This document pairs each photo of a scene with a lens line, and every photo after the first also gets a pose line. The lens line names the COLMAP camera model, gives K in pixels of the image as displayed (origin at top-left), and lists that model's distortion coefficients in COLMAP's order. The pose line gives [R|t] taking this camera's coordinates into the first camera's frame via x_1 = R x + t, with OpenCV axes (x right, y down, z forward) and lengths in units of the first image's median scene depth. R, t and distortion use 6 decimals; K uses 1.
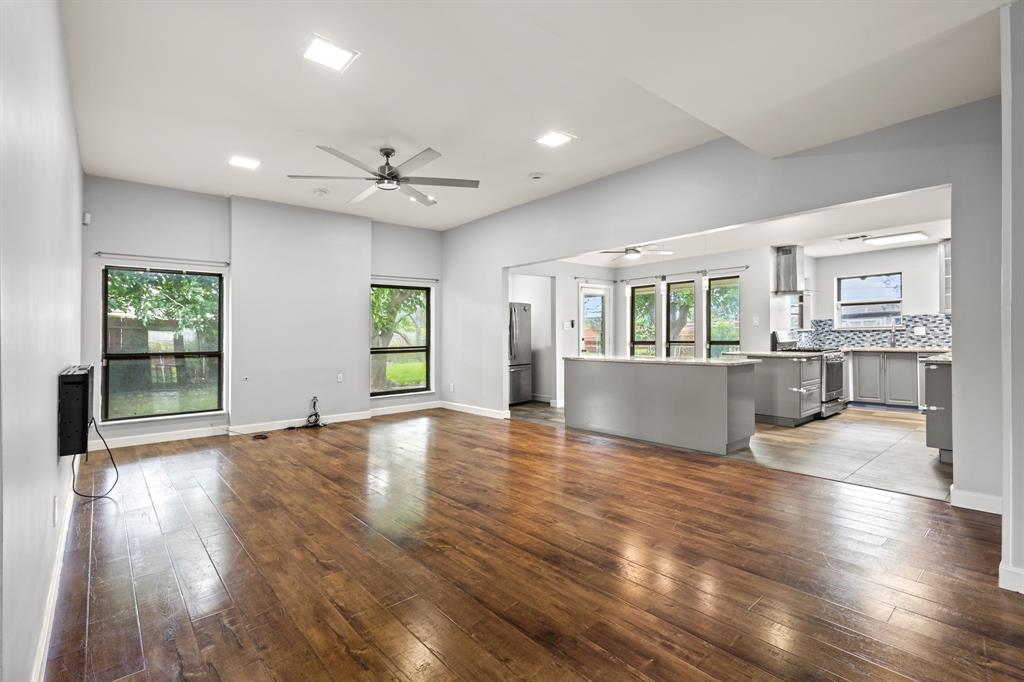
lens RADIAL K [[469.4, 0, 512.1], [0, 469.4, 338.4], [0, 0, 1]] dist [0.013948, 0.000159]
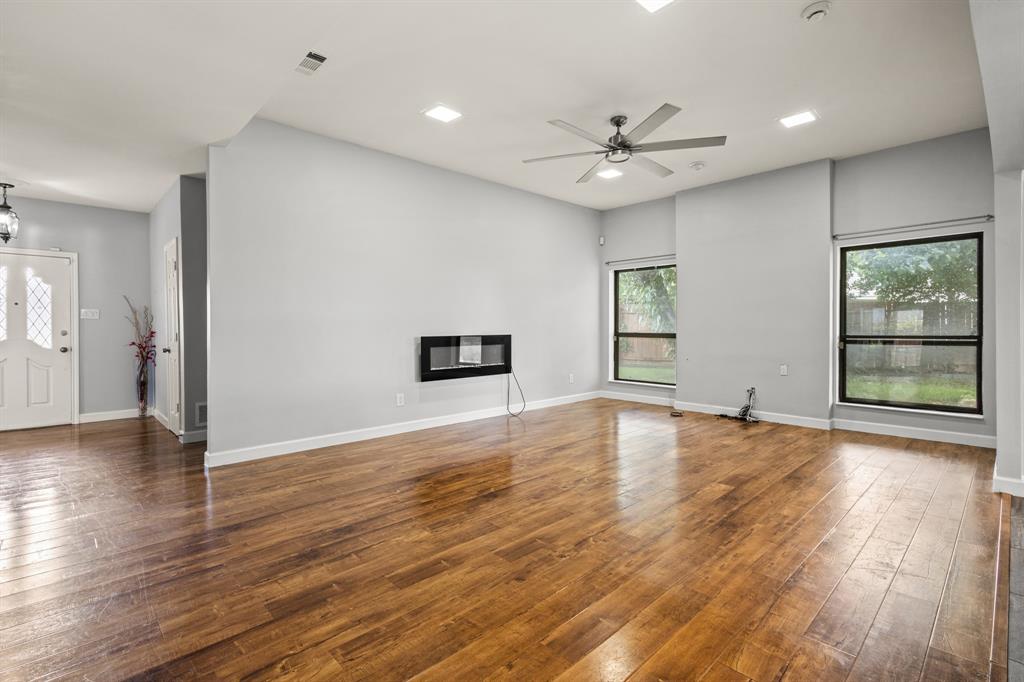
lens RADIAL K [[469.4, 0, 514.6], [0, 469.4, 333.0], [0, 0, 1]] dist [0.013948, 0.000159]
pose [[0.058597, 0.027129, -0.997913, 0.424429], [-0.001396, 0.999632, 0.027094, -0.002709], [0.998281, -0.000194, 0.058613, 0.480423]]
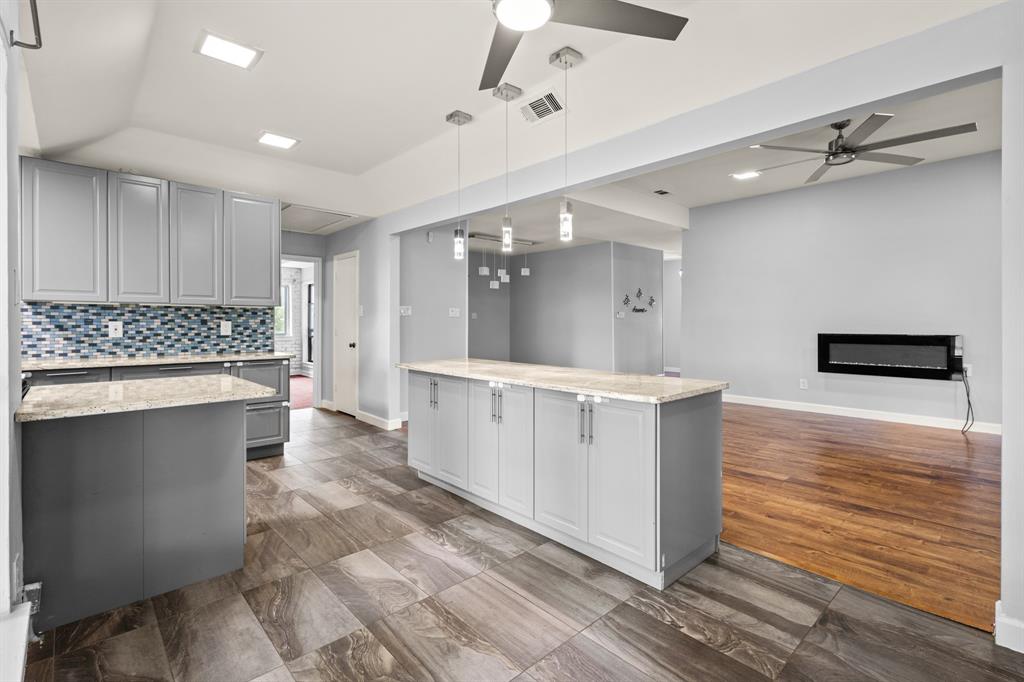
lens RADIAL K [[469.4, 0, 513.7], [0, 469.4, 321.1], [0, 0, 1]] dist [0.013948, 0.000159]
pose [[-0.999257, 0.018514, -0.033793, 0.283812], [0.018398, 0.999824, 0.003733, -0.012988], [0.033856, 0.003108, -0.999422, 1.173028]]
